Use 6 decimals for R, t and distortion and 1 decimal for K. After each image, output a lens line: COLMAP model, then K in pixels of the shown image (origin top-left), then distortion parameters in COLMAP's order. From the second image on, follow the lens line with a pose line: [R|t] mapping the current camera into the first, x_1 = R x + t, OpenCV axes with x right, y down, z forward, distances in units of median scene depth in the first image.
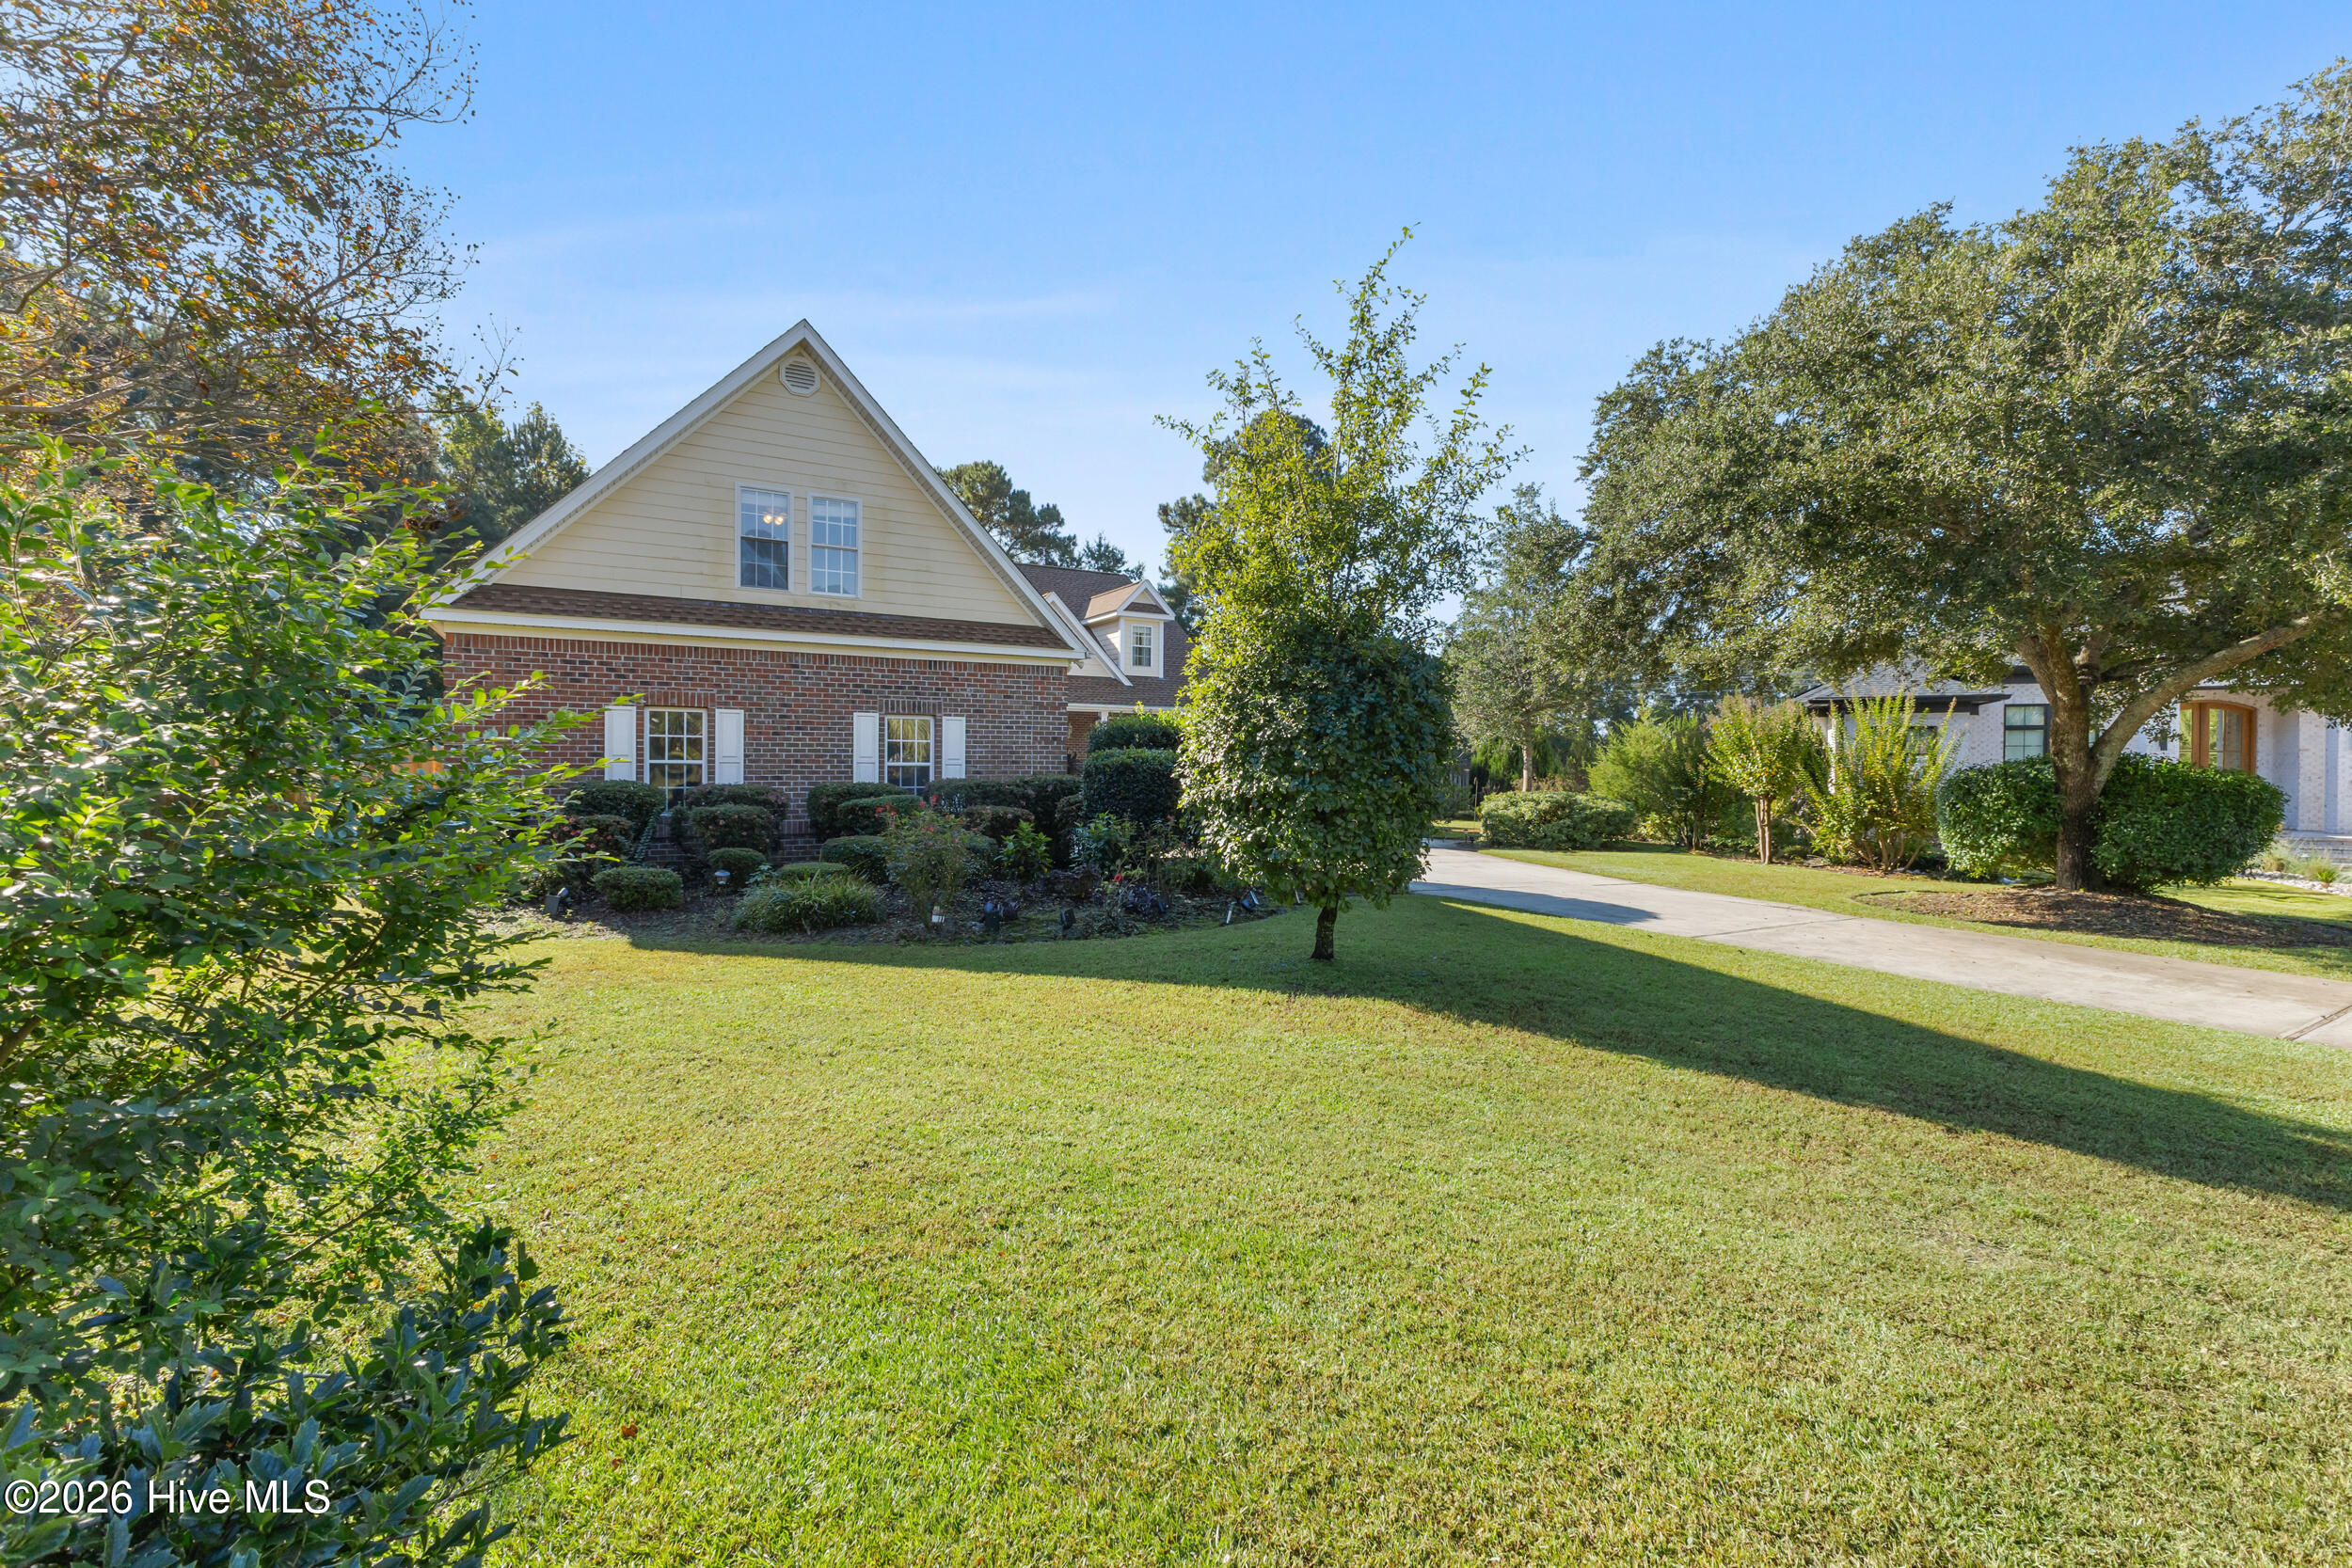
lens RADIAL K [[1019.1, 0, 1185.2], [0, 1019.1, 774.3], [0, 0, 1]] dist [0.005353, -0.001060]
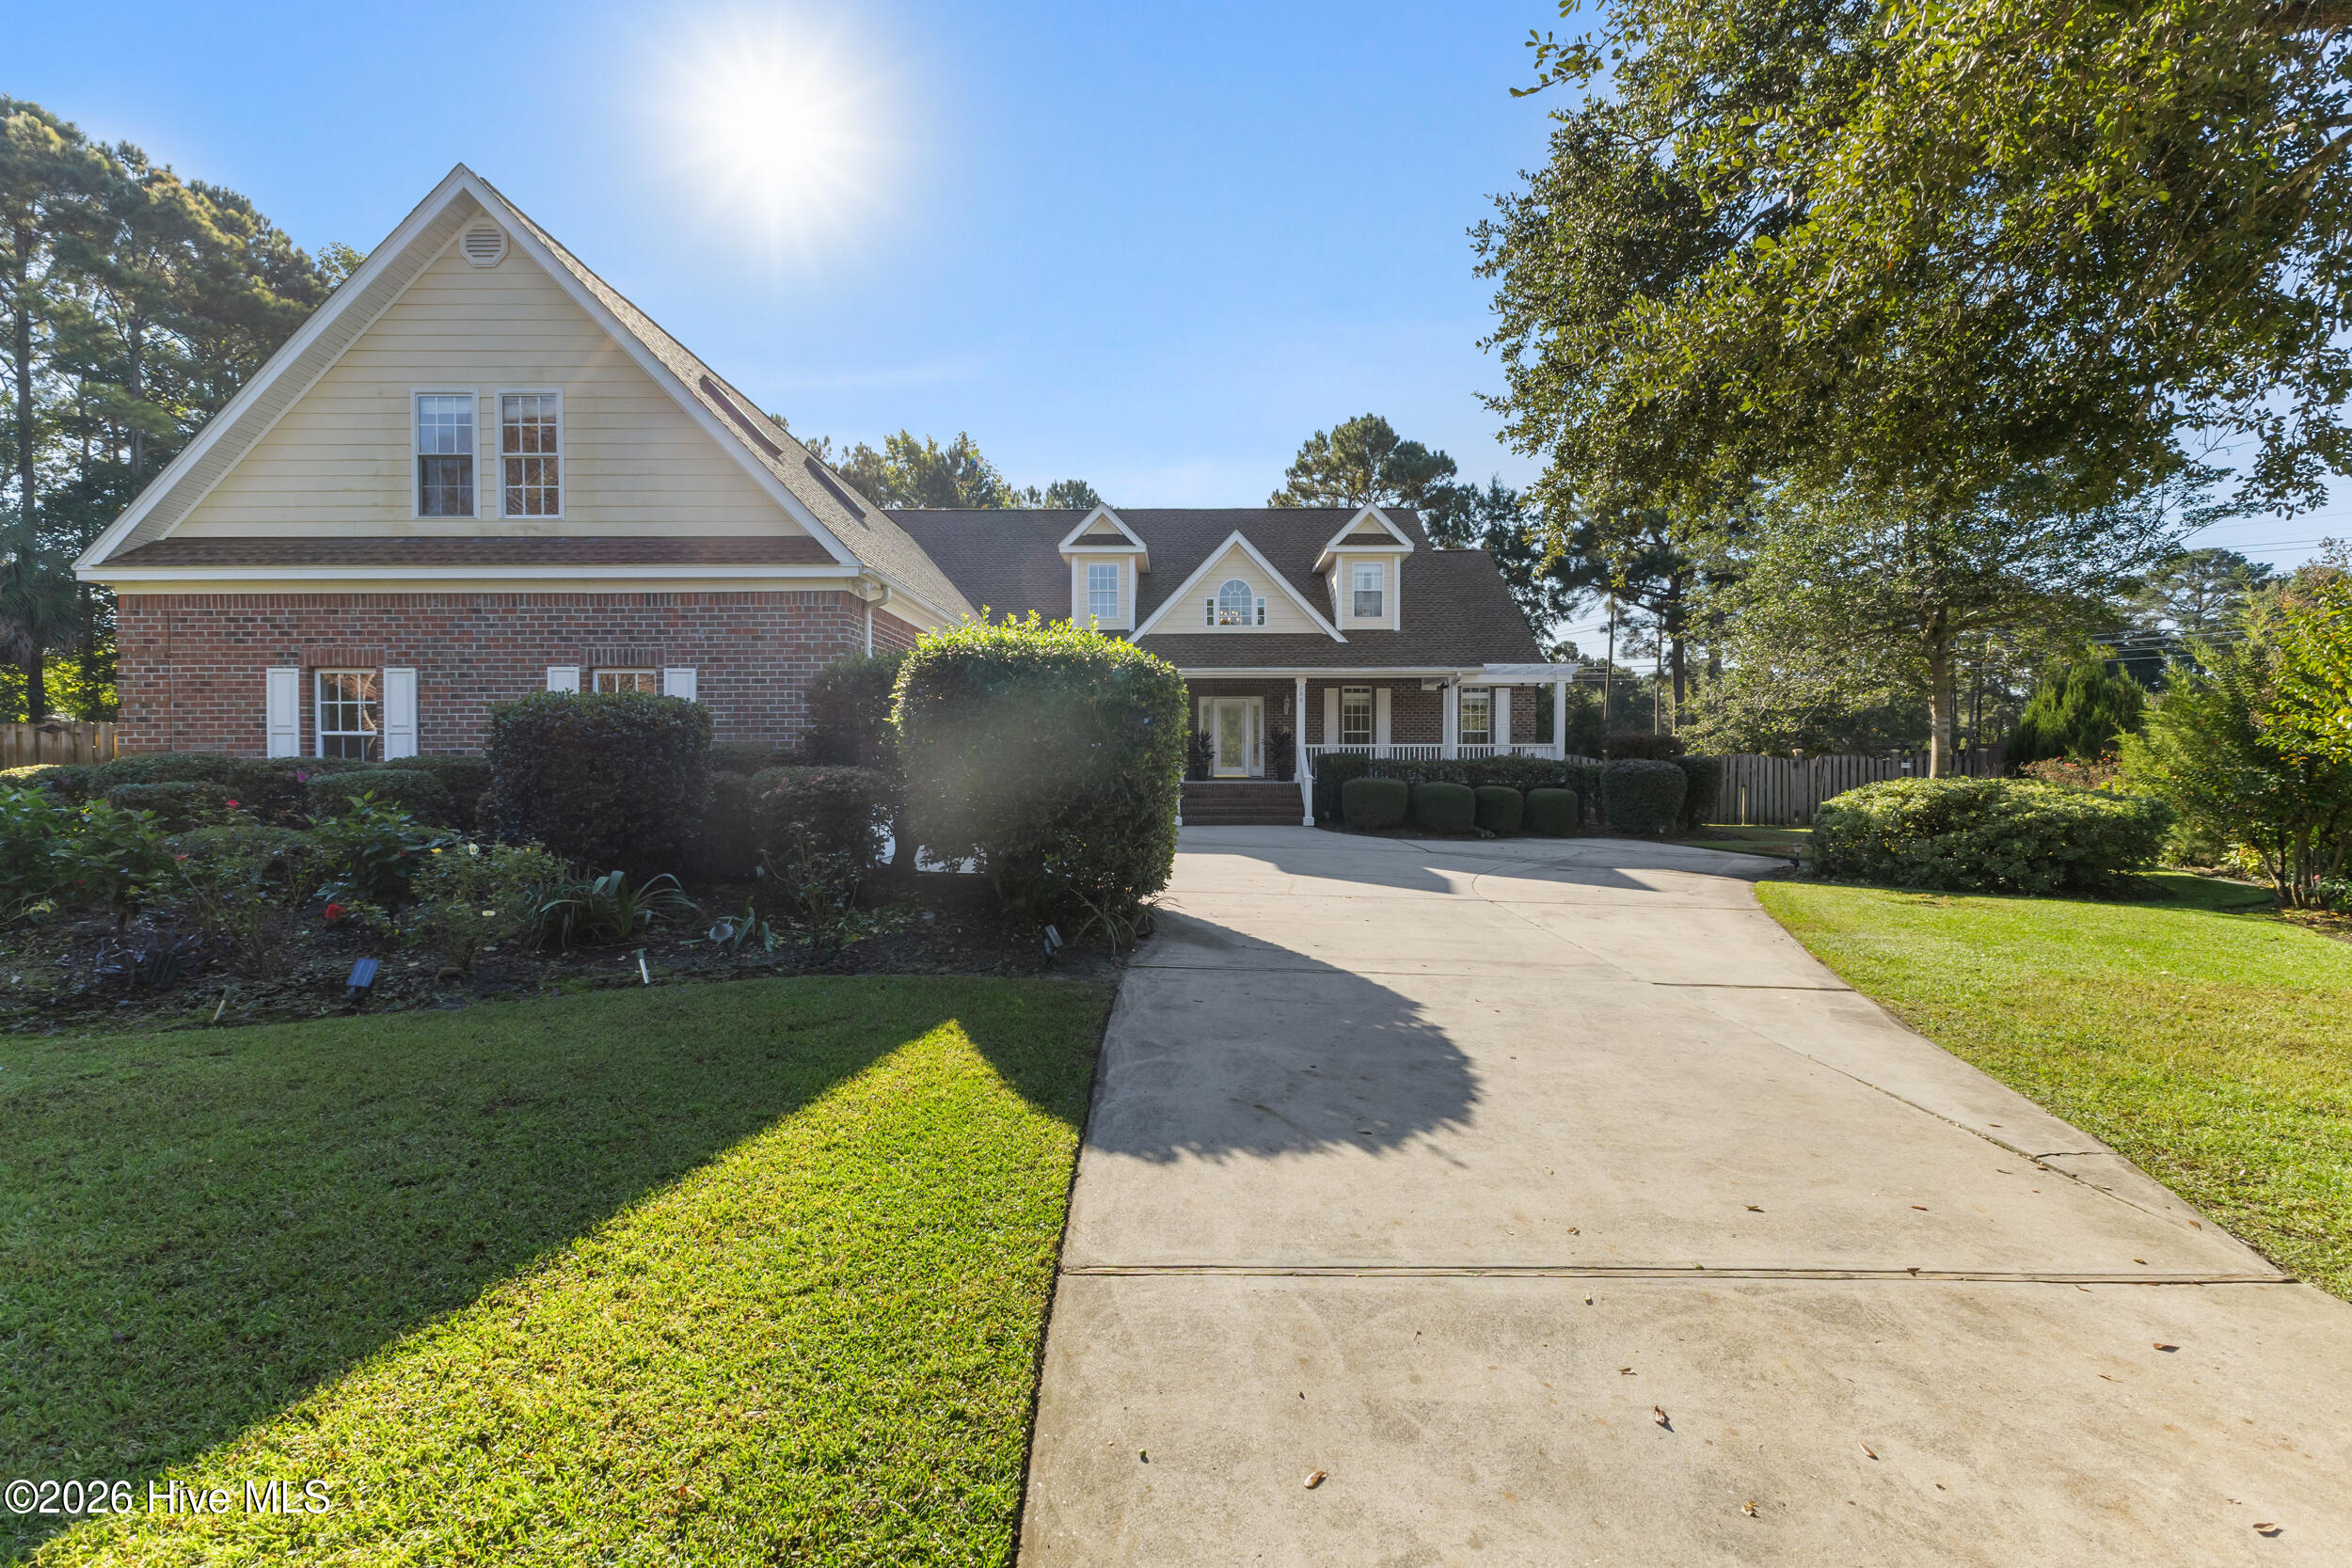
lens RADIAL K [[1019.1, 0, 1185.2], [0, 1019.1, 774.3], [0, 0, 1]] dist [0.005353, -0.001060]
pose [[0.861781, 0.001159, -0.507280, 0.467089], [0.001300, 0.999989, 0.004494, 0.016864], [0.507280, -0.004532, 0.861770, 0.563078]]
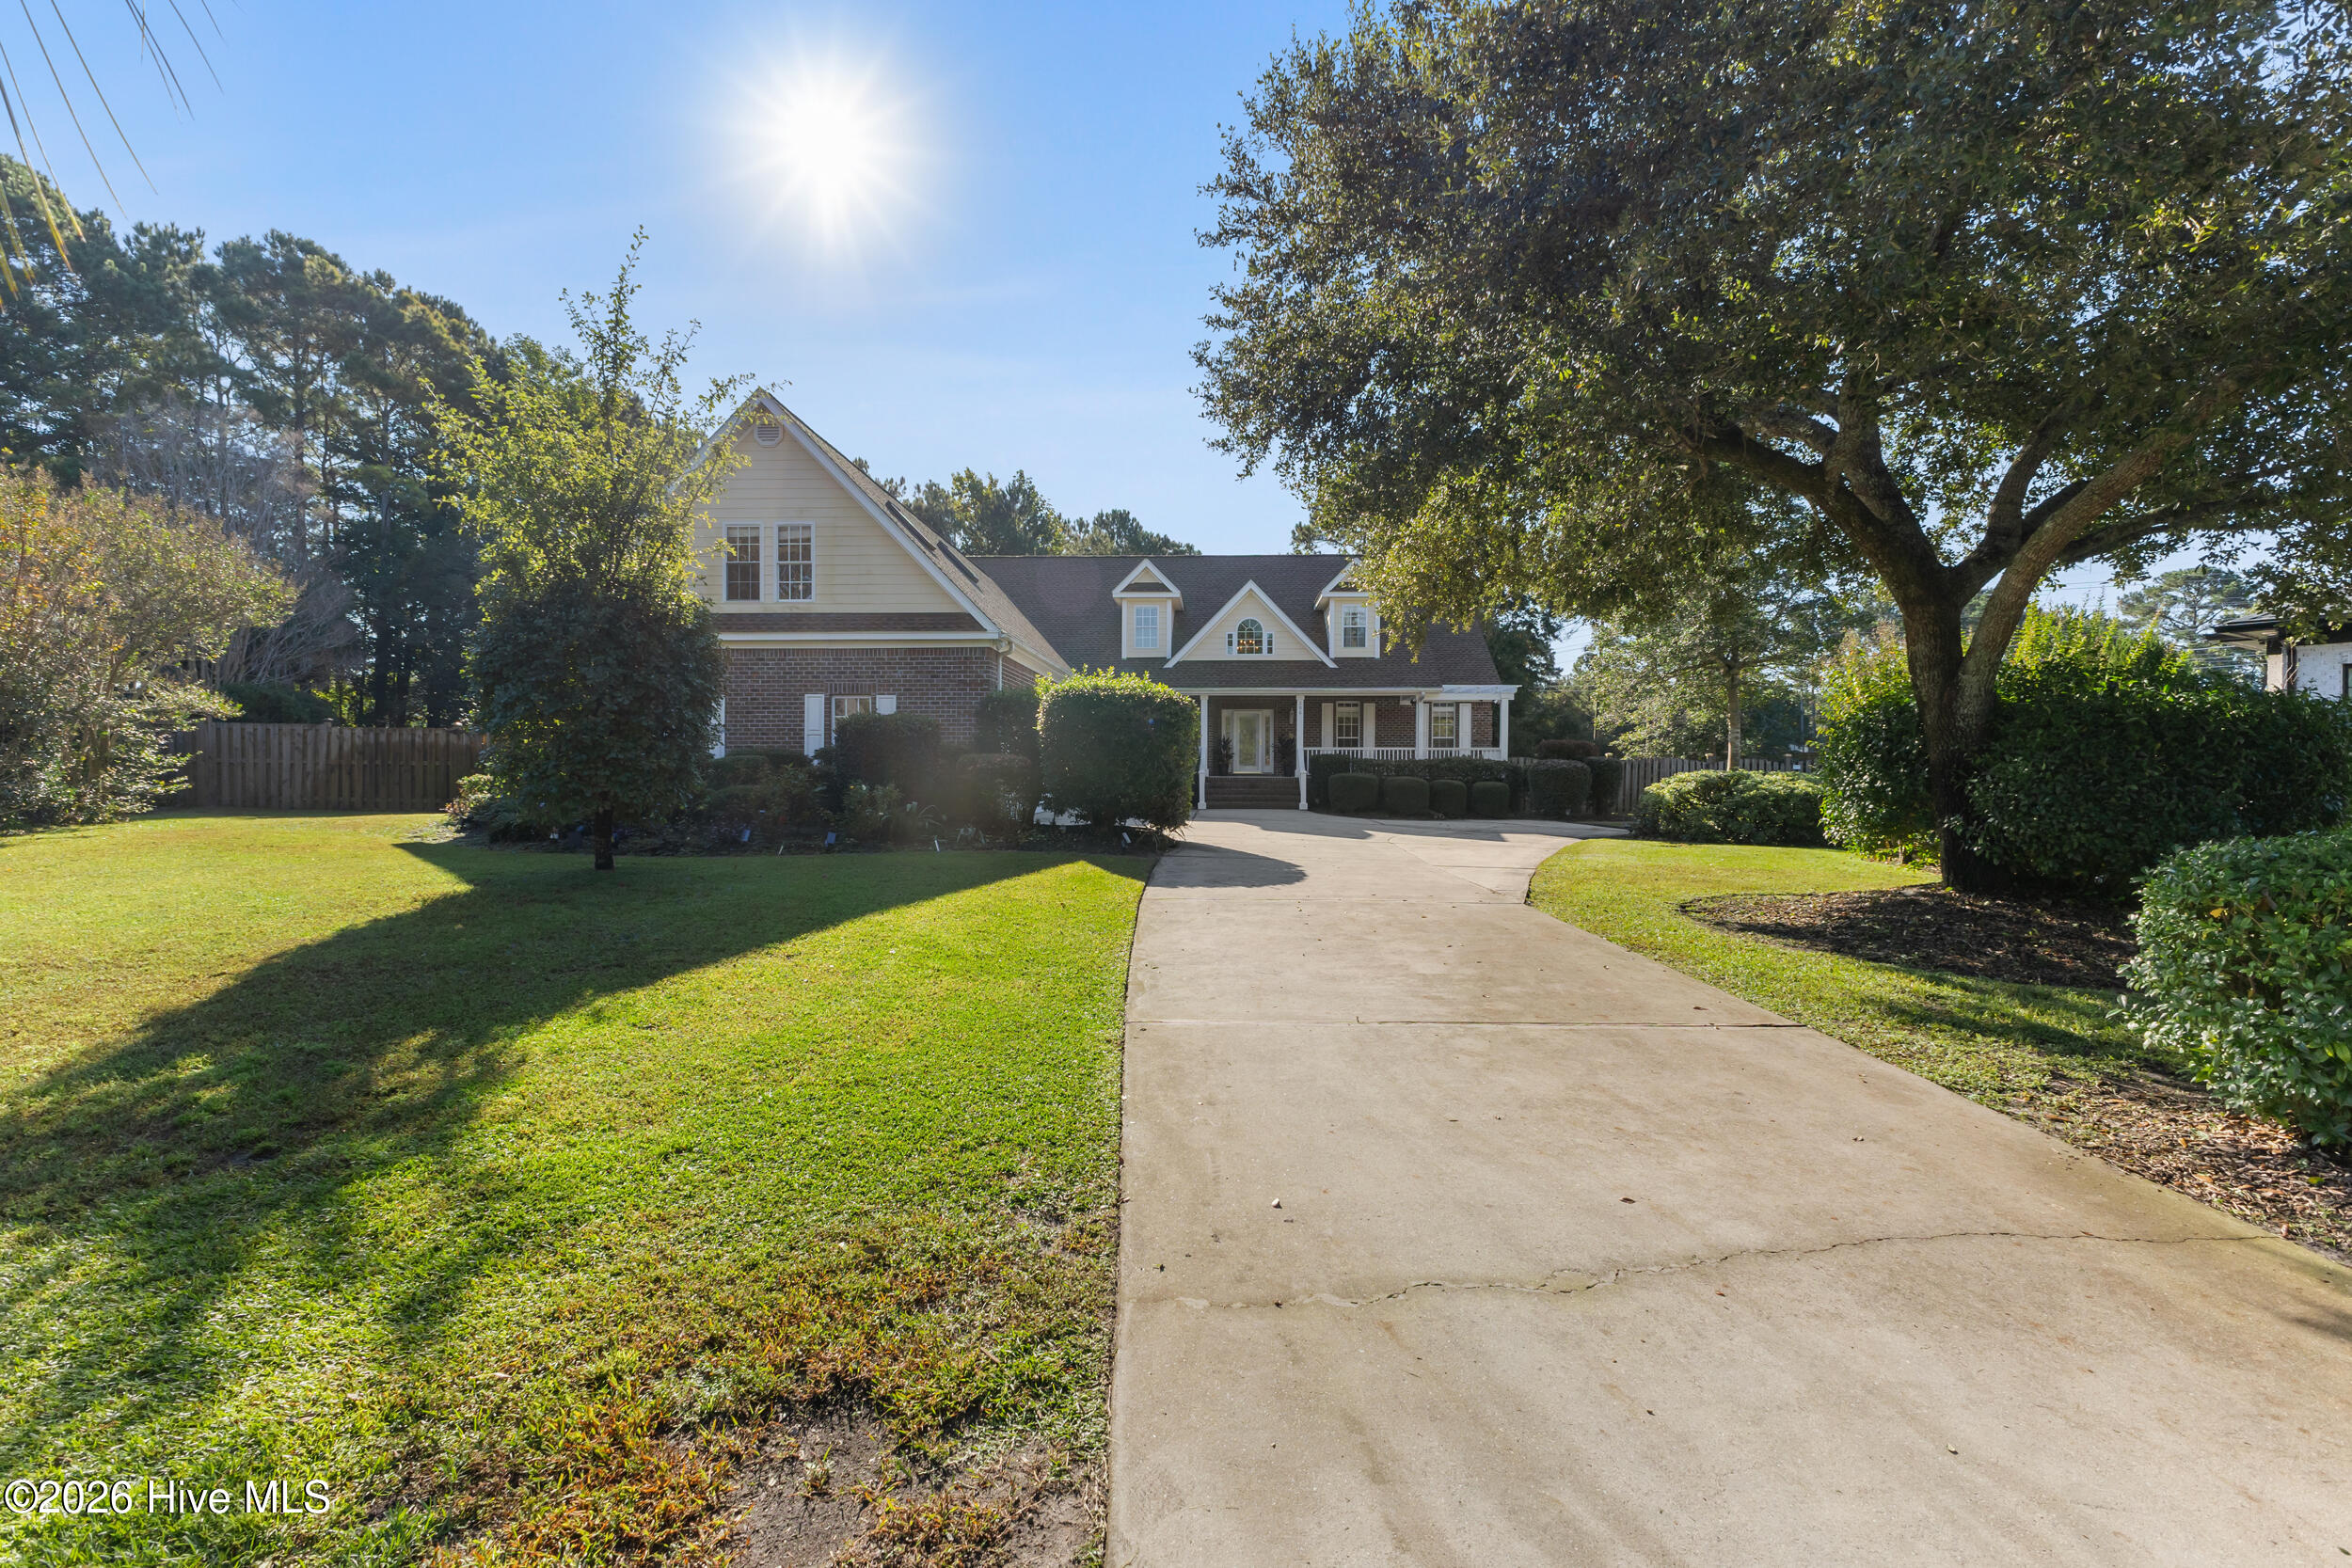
lens RADIAL K [[1019.1, 0, 1185.2], [0, 1019.1, 774.3], [0, 0, 1]] dist [0.005353, -0.001060]
pose [[0.842157, 0.001920, -0.539228, 0.711428], [-0.003847, 0.999990, -0.002448, 0.036542], [0.539218, 0.004136, 0.842156, 0.200104]]
